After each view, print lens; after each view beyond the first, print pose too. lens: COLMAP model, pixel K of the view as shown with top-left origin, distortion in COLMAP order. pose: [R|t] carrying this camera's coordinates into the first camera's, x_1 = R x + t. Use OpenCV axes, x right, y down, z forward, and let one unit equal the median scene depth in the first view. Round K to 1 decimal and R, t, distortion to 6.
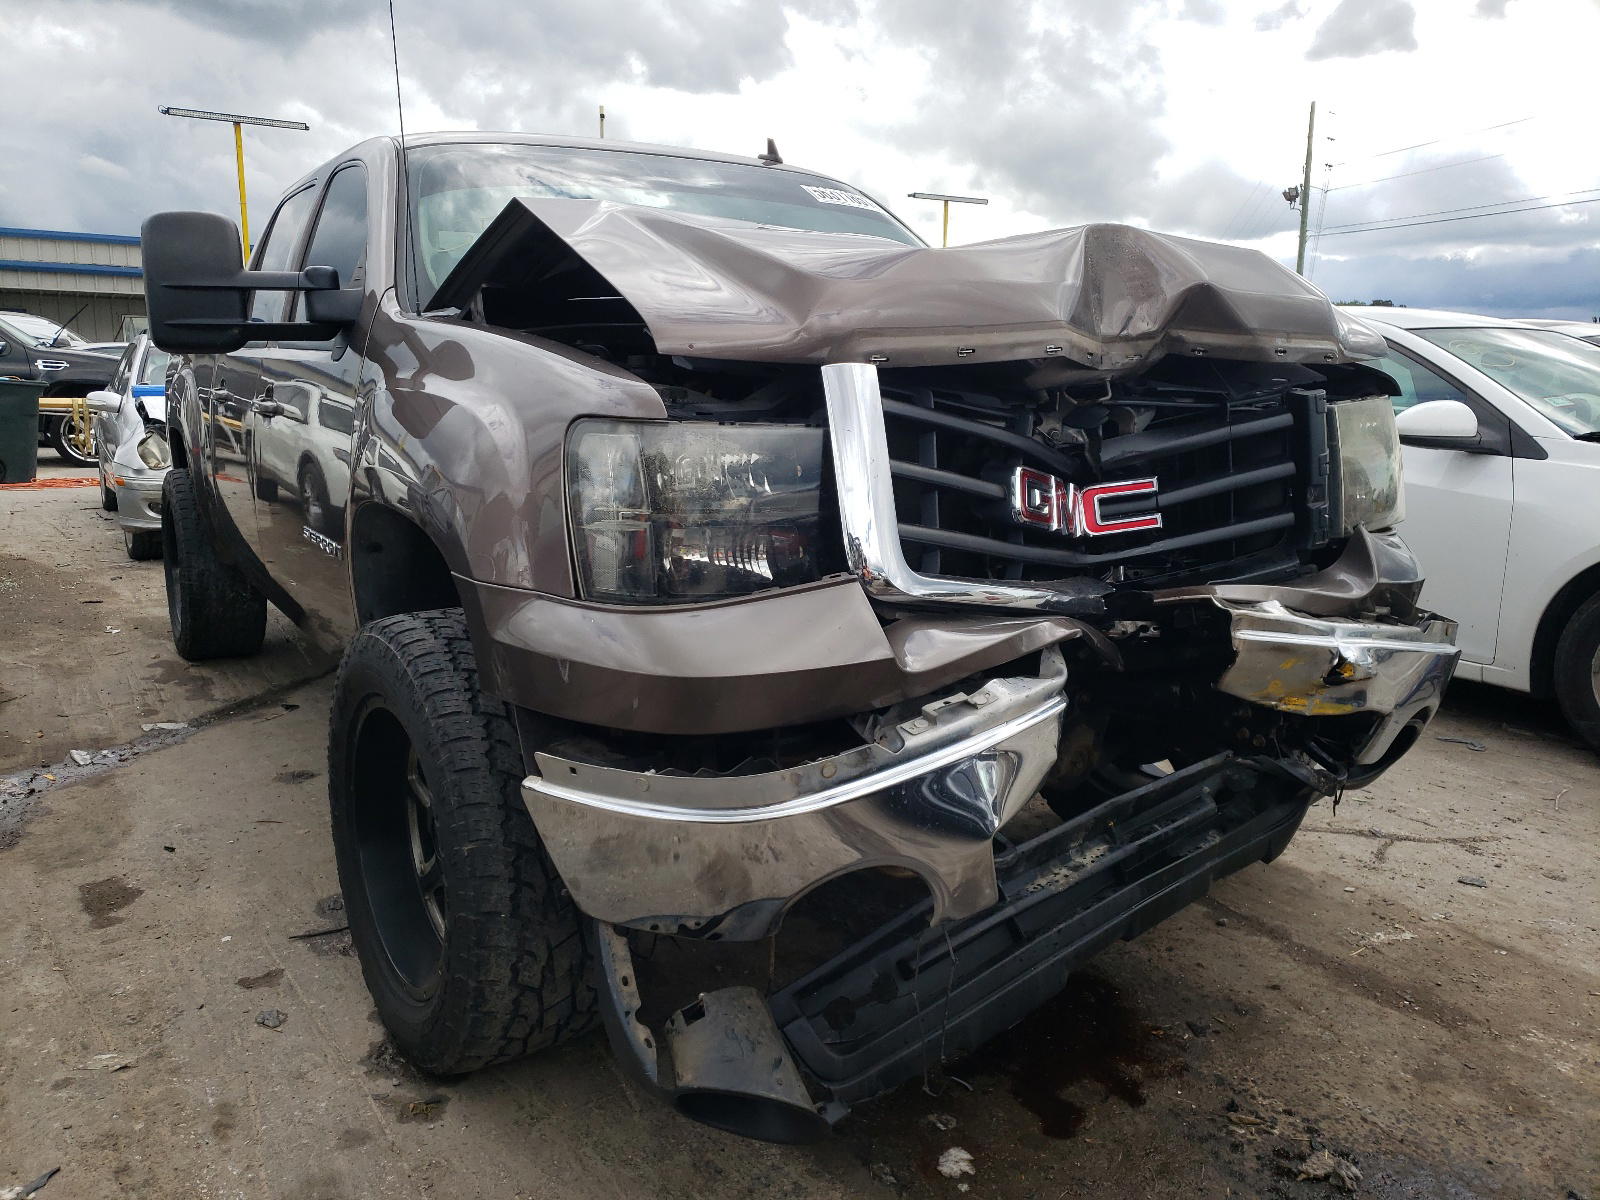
lens RADIAL K [[1255.2, 0, 800.0], [0, 1255.2, 600.0], [0, 0, 1]] dist [0.024377, 0.005212]
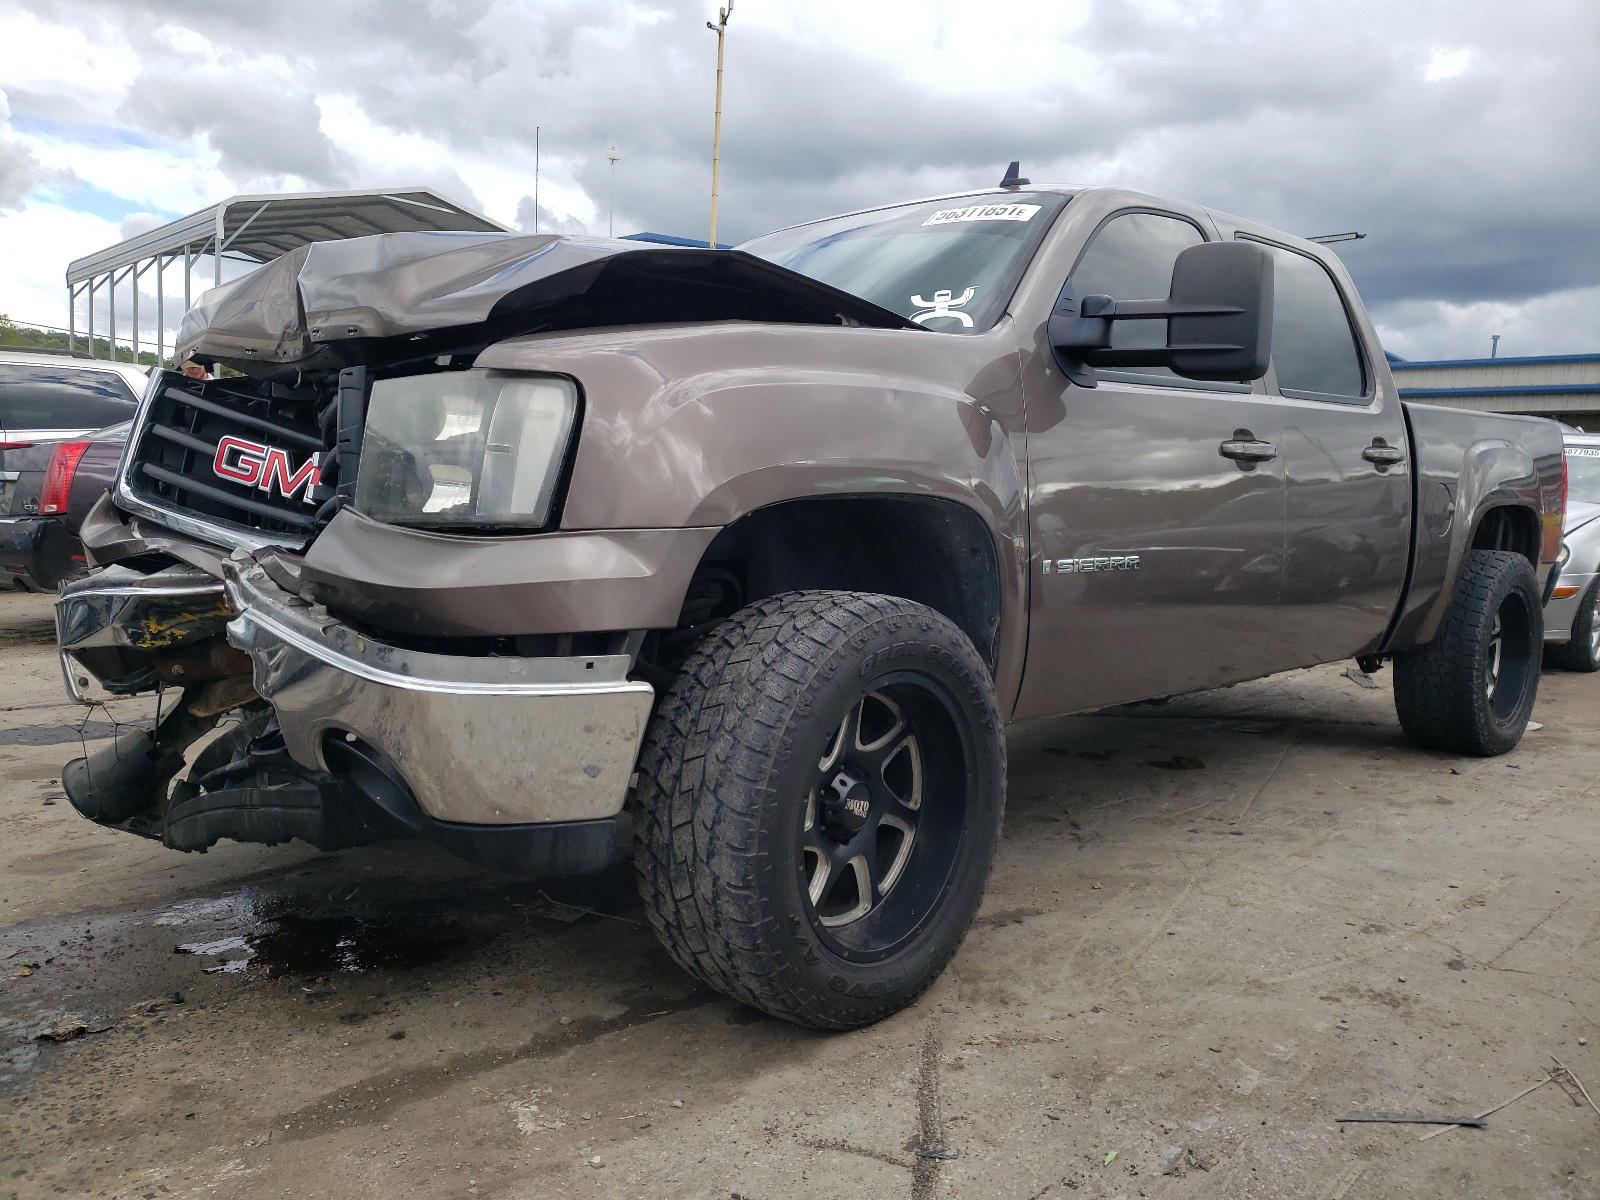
lens RADIAL K [[1252.2, 0, 821.9], [0, 1252.2, 620.6], [0, 0, 1]] dist [0.026717, -0.000882]
pose [[0.216261, 0.107924, -0.970352, 1.499811], [-0.200797, 0.977542, 0.063972, -0.115718], [0.955464, 0.181009, 0.233075, 1.205338]]
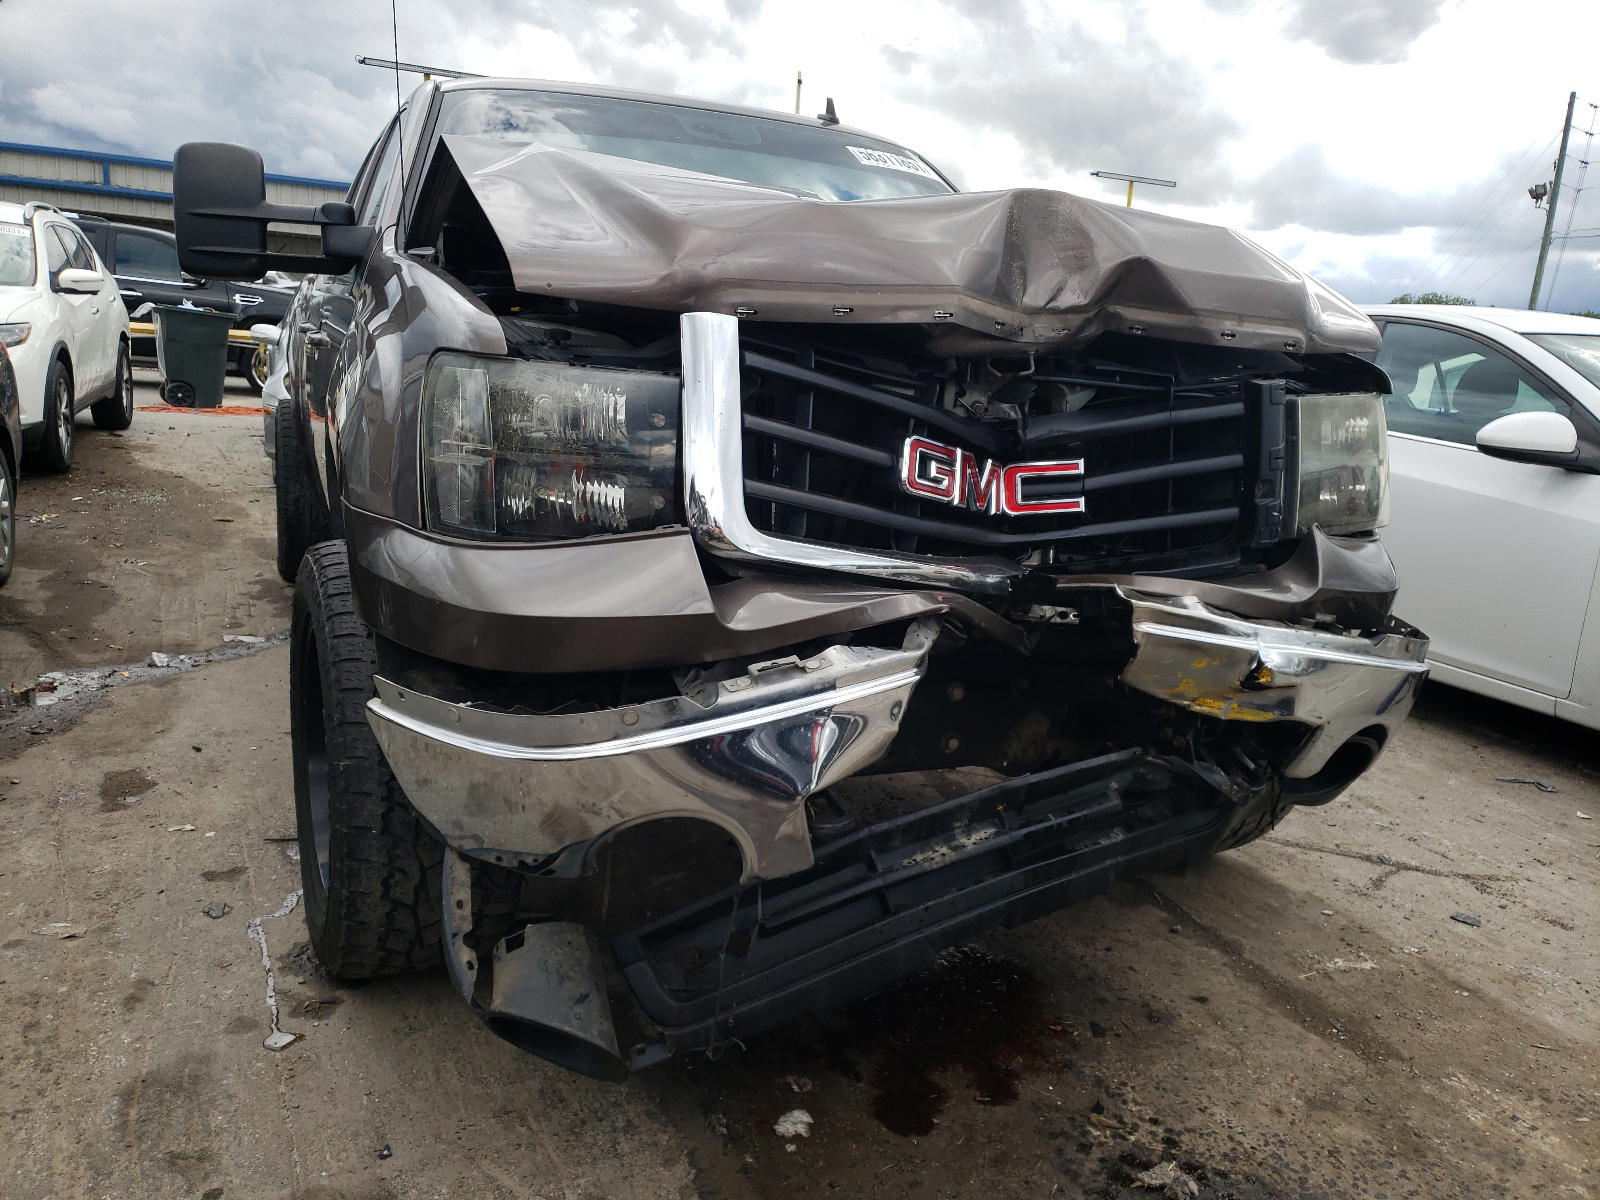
lens RADIAL K [[1252.2, 0, 821.9], [0, 1252.2, 620.6], [0, 0, 1]] dist [0.026717, -0.000882]
pose [[0.988667, 0.087300, -0.122132, 0.213478], [-0.083042, 0.995761, 0.039541, 0.004504], [0.125066, -0.028951, 0.991726, 0.018177]]
